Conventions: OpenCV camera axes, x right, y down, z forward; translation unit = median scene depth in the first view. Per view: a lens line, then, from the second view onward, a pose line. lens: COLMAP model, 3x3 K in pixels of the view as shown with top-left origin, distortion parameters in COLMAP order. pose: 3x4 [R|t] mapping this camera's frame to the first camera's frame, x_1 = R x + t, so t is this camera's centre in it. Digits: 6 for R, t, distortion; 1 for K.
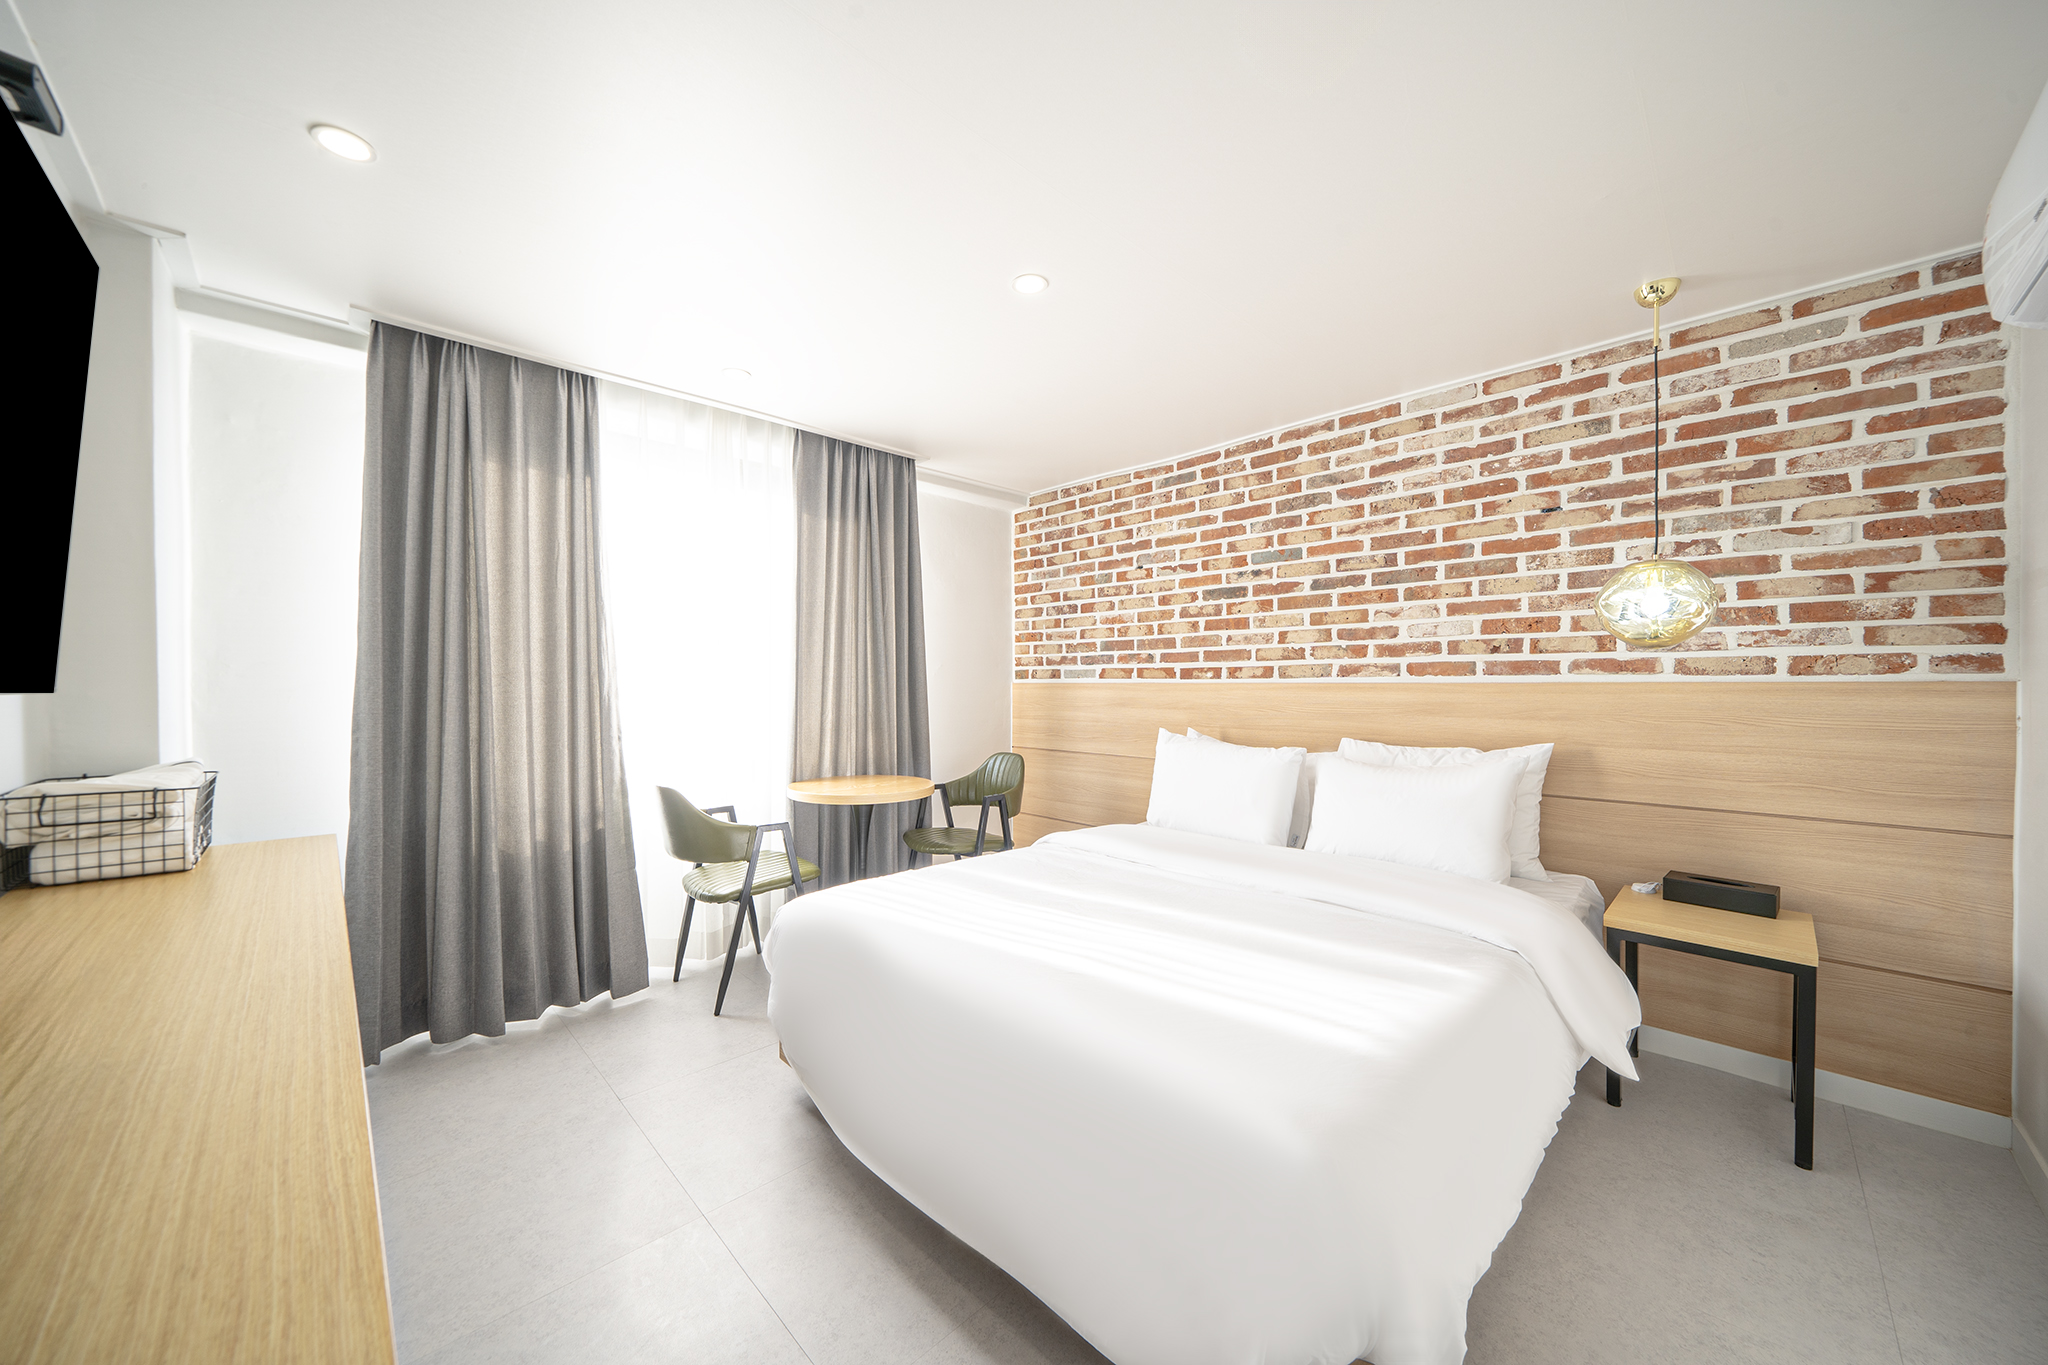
lens RADIAL K [[698.4, 0, 1044.6], [0, 698.4, 684.4], [0, 0, 1]] dist [-0.011721, -0.000099]
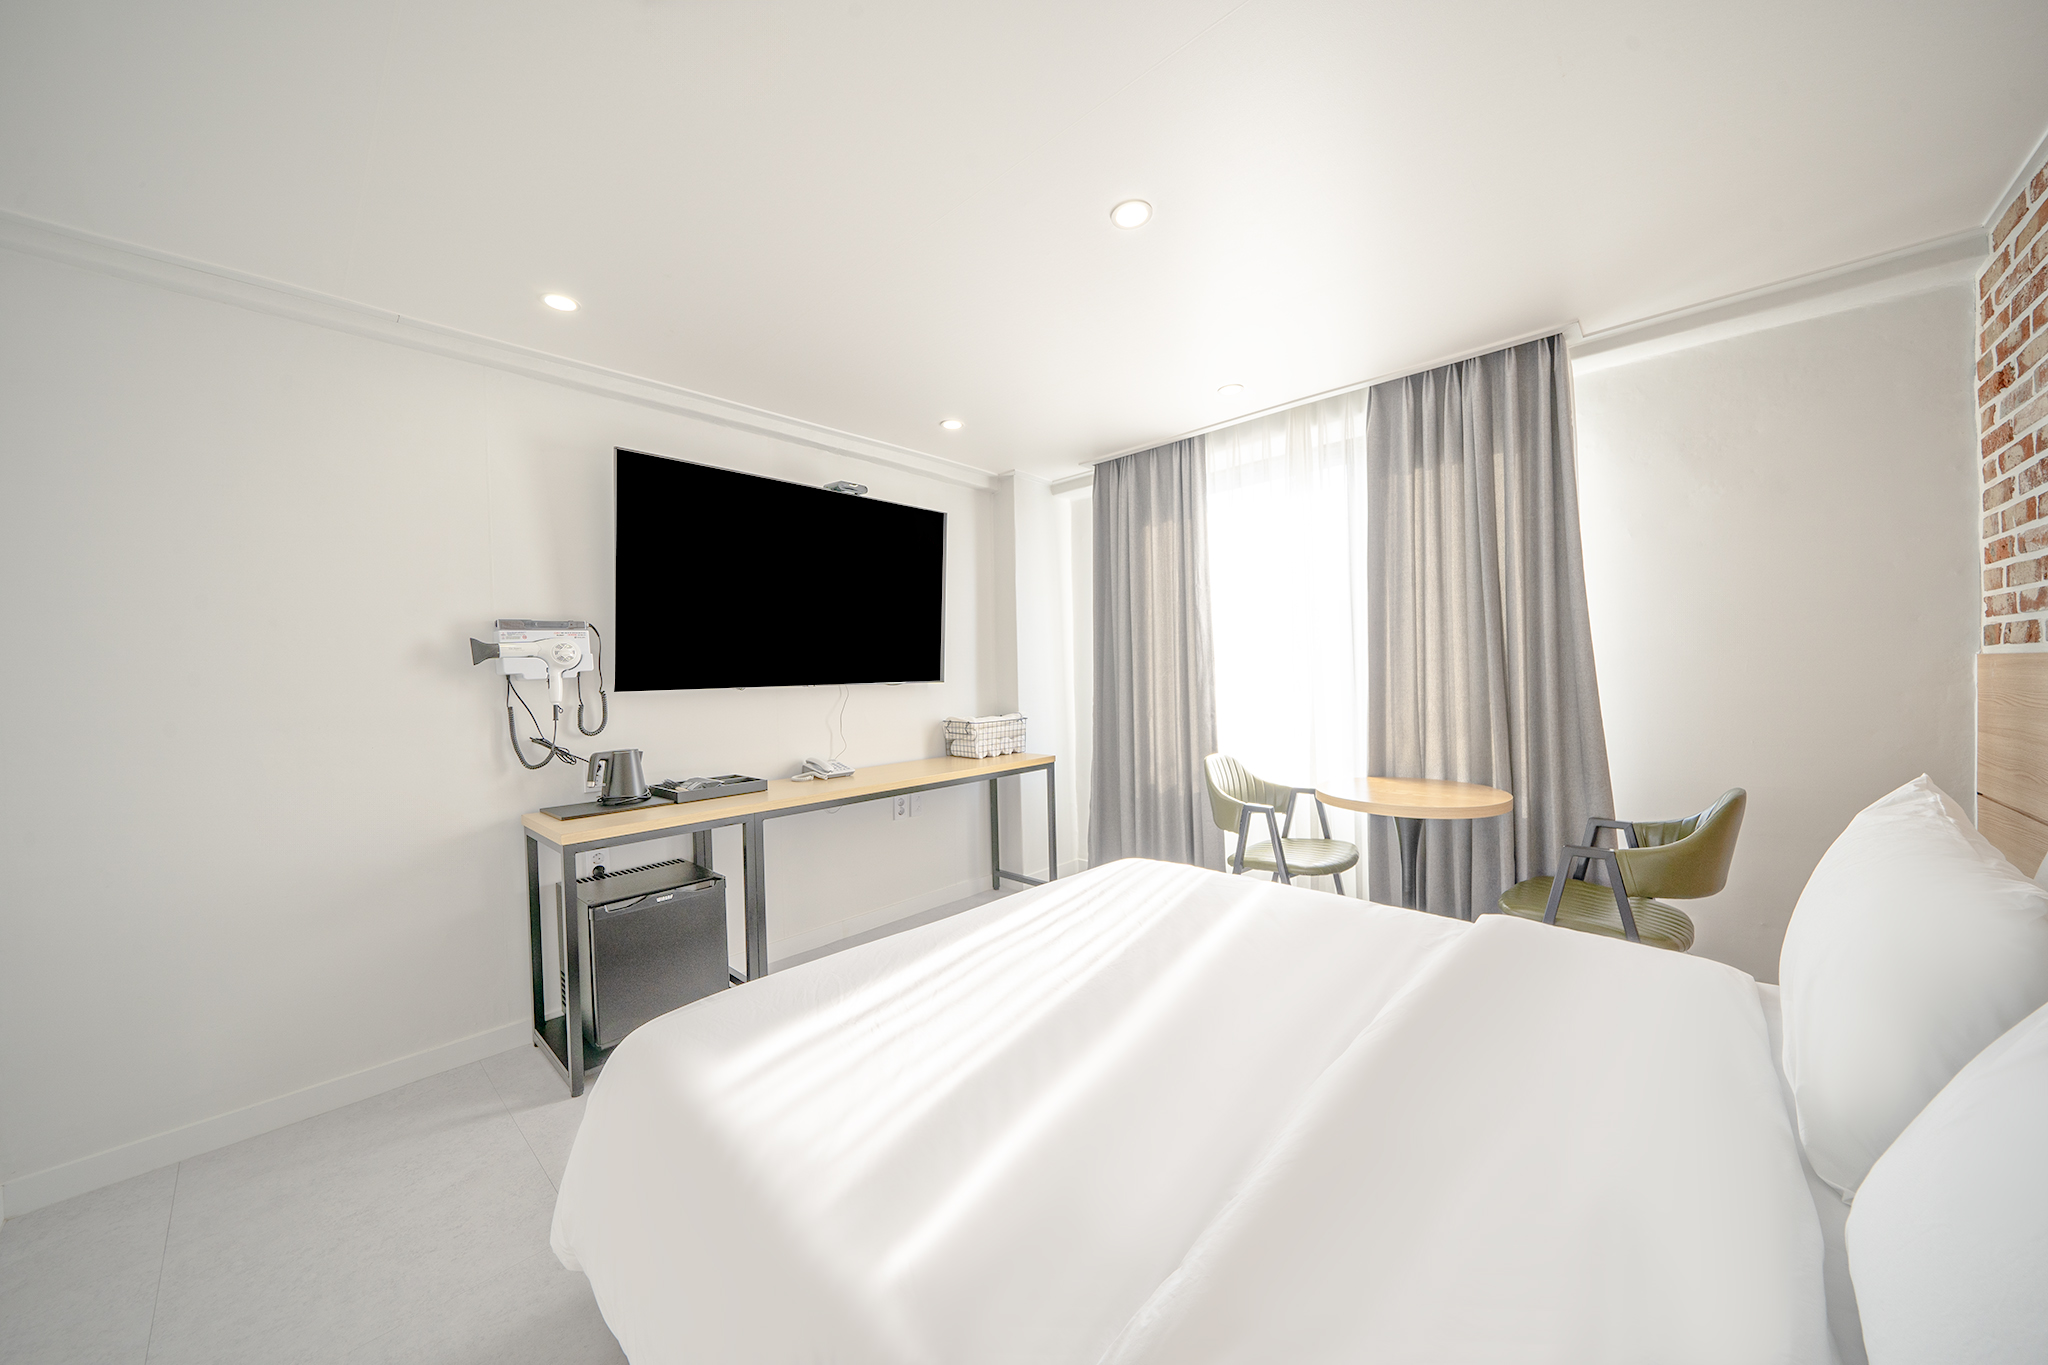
lens RADIAL K [[698.4, 0, 1044.6], [0, 698.4, 684.4], [0, 0, 1]] dist [-0.011721, -0.000099]
pose [[0.051184, 0.011483, -0.998623, 0.528290], [0.021518, 0.999689, 0.012598, -0.001378], [0.998457, -0.022133, 0.050921, 0.525294]]
